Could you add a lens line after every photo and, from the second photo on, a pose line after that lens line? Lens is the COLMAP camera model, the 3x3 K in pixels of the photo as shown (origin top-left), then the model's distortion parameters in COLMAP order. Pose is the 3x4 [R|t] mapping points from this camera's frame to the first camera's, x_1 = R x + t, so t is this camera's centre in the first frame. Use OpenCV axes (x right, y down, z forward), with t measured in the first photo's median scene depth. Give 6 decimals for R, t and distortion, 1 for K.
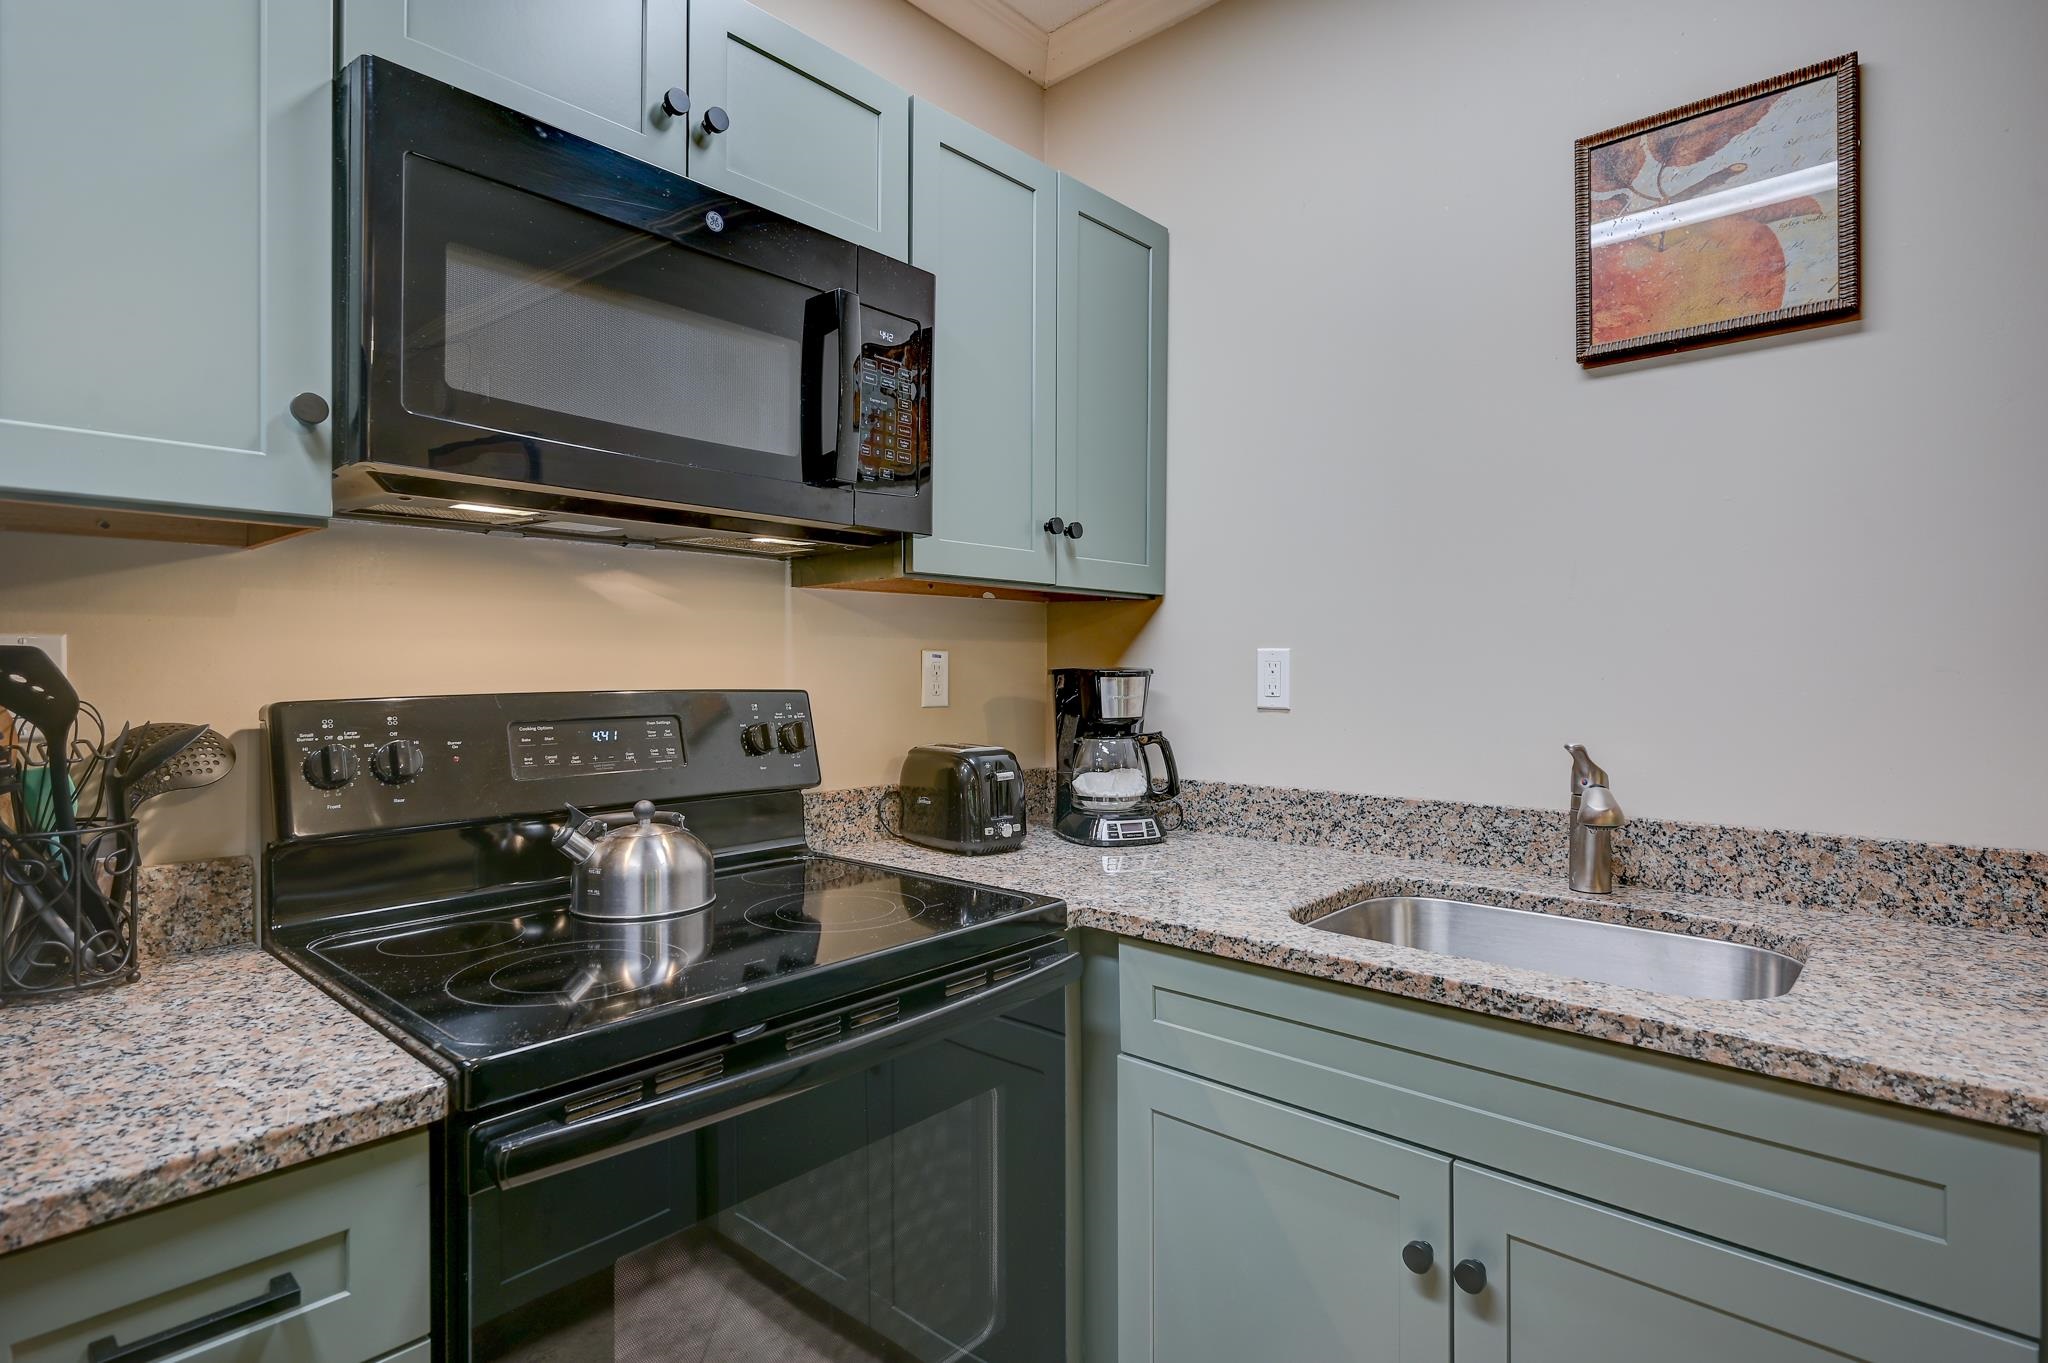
lens RADIAL K [[1021.8, 0, 1037.2], [0, 1021.8, 664.0], [0, 0, 1]] dist [-0.001432, 0.000274]
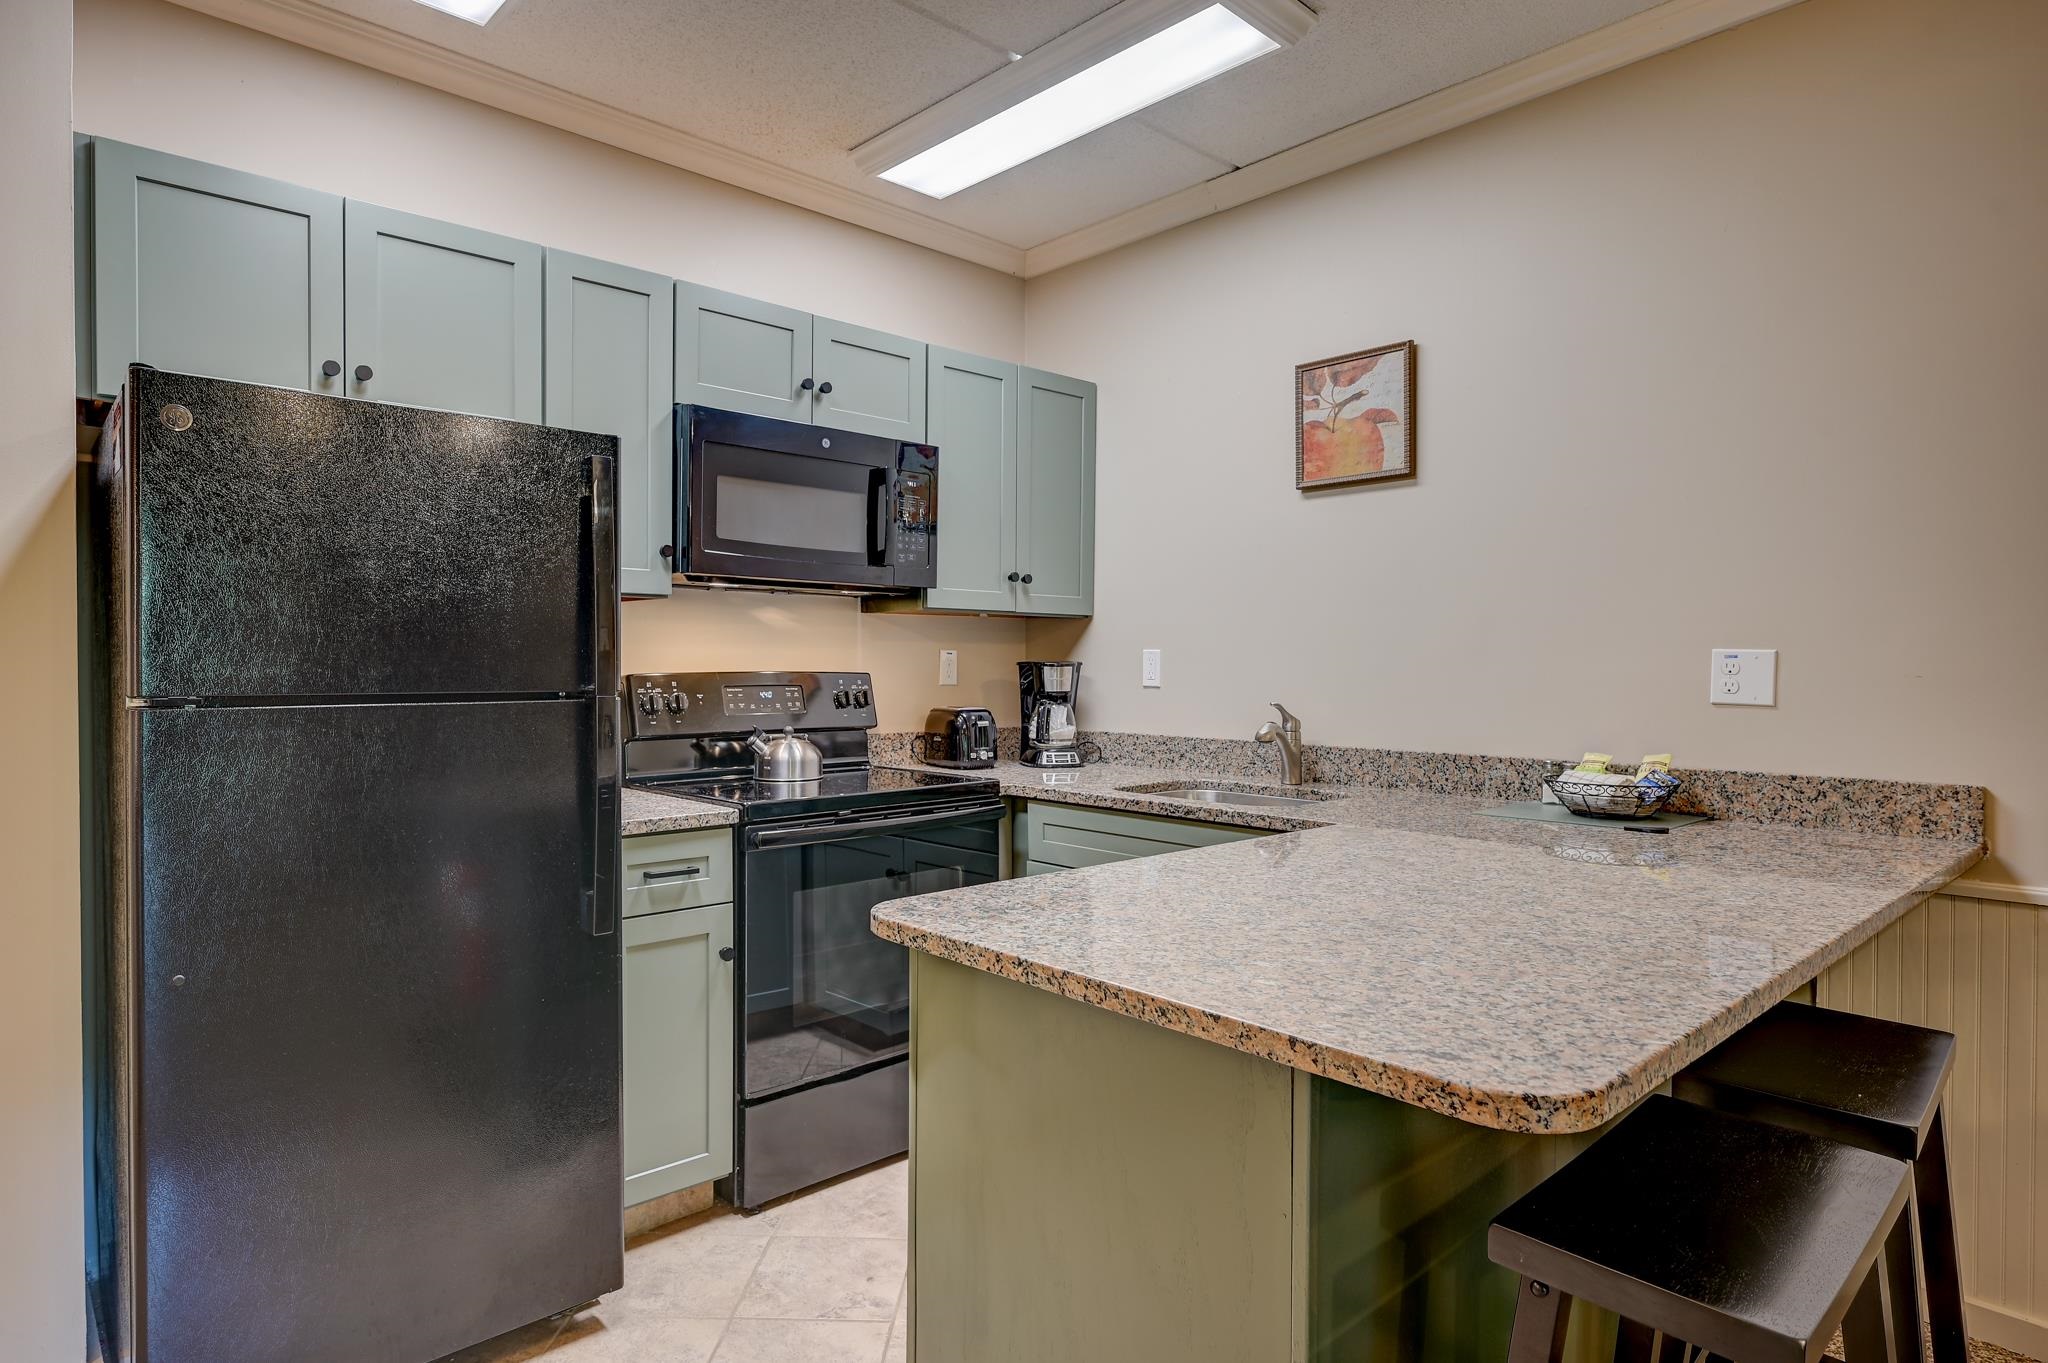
lens RADIAL K [[1131.8, 0, 1025.1], [0, 1131.8, 669.0], [0, 0, 1]] dist [-0.003195, -0.000735]
pose [[0.996152, 0.005462, -0.087475, 0.239466], [-0.004722, 0.999951, 0.008664, 0.001223], [0.087518, -0.008218, 0.996129, -1.038168]]
